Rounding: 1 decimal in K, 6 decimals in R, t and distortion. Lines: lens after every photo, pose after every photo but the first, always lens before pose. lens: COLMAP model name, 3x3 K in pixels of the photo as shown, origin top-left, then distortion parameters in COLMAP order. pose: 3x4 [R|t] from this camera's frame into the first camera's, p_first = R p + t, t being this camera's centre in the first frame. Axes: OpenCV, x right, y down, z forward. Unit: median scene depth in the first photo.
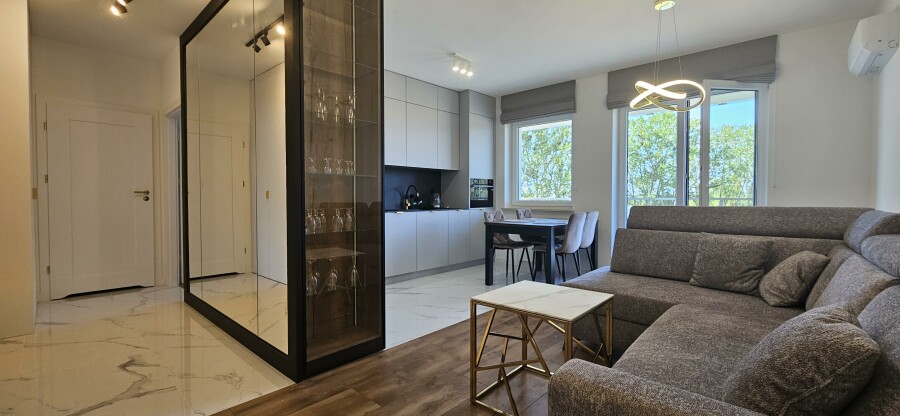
lens RADIAL K [[370.4, 0, 449.4], [0, 370.4, 205.5], [0, 0, 1]] dist [-0.002169, 0.001884]
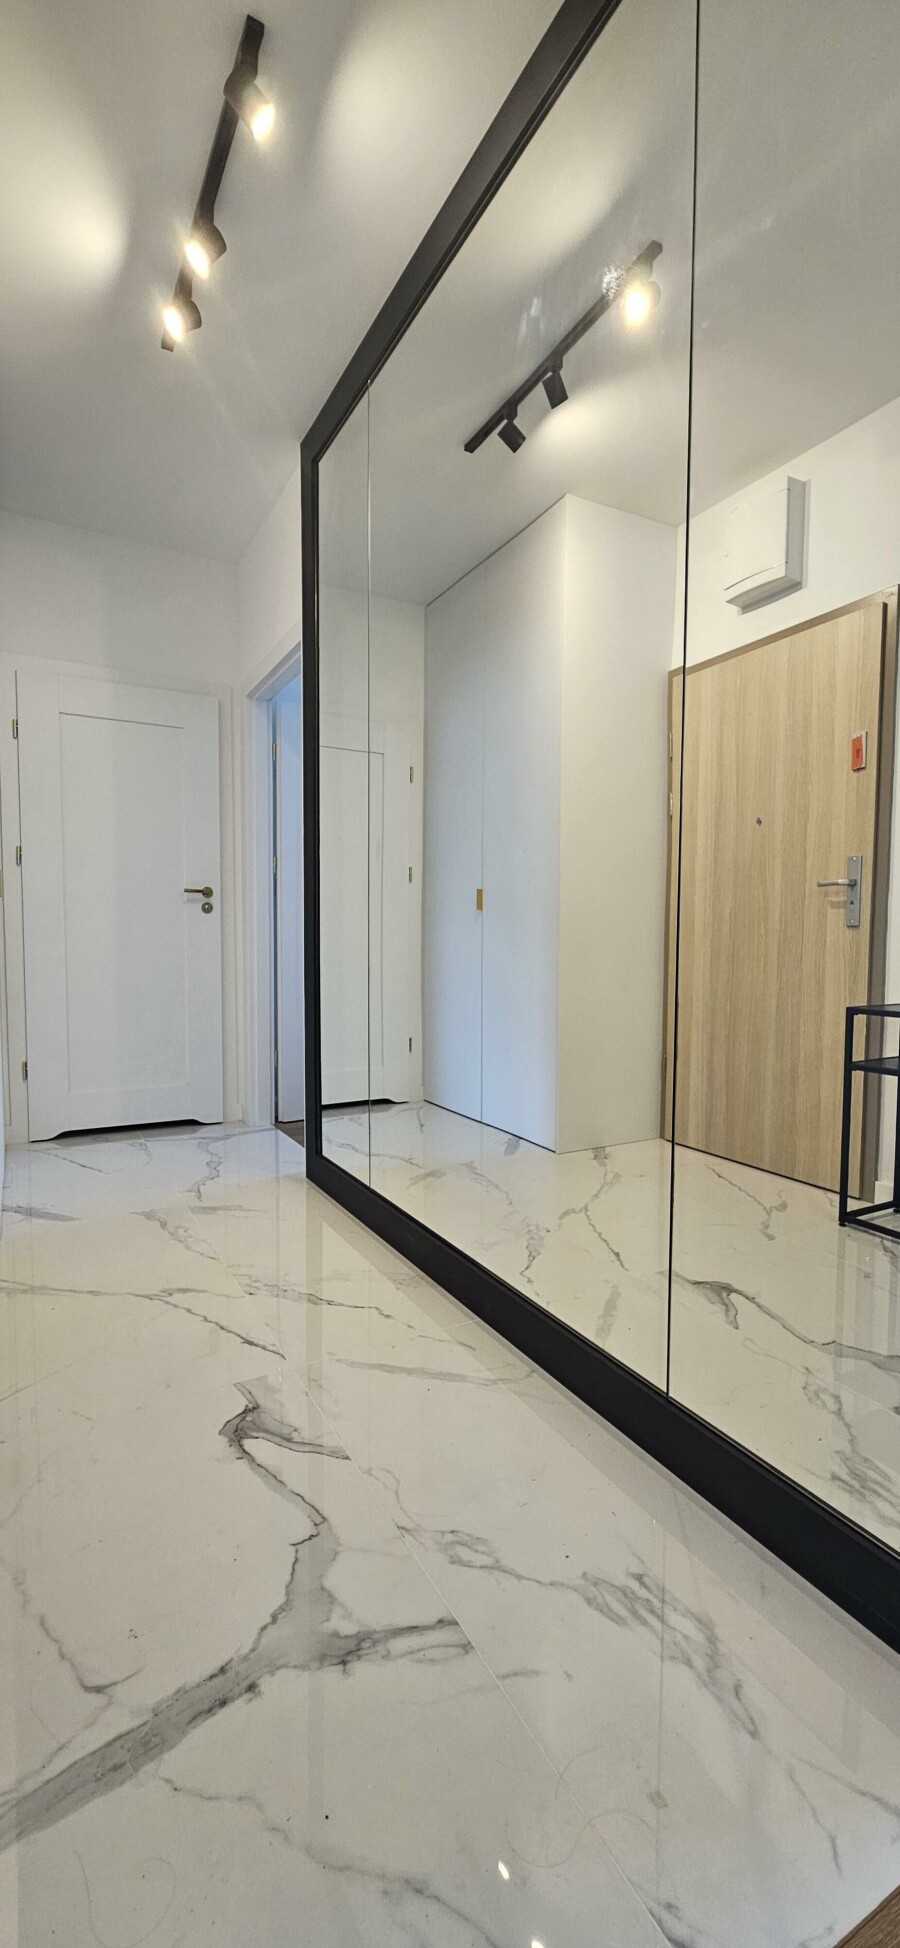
lens RADIAL K [[801.6, 0, 452.4], [0, 801.6, 982.0], [0, 0, 1]] dist [-0.002169, 0.001884]
pose [[0.946898, 0.021173, -0.320837, -0.323211], [-0.009983, 0.999284, 0.036482, 0.032917], [0.321380, -0.031342, 0.946431, 0.289294]]
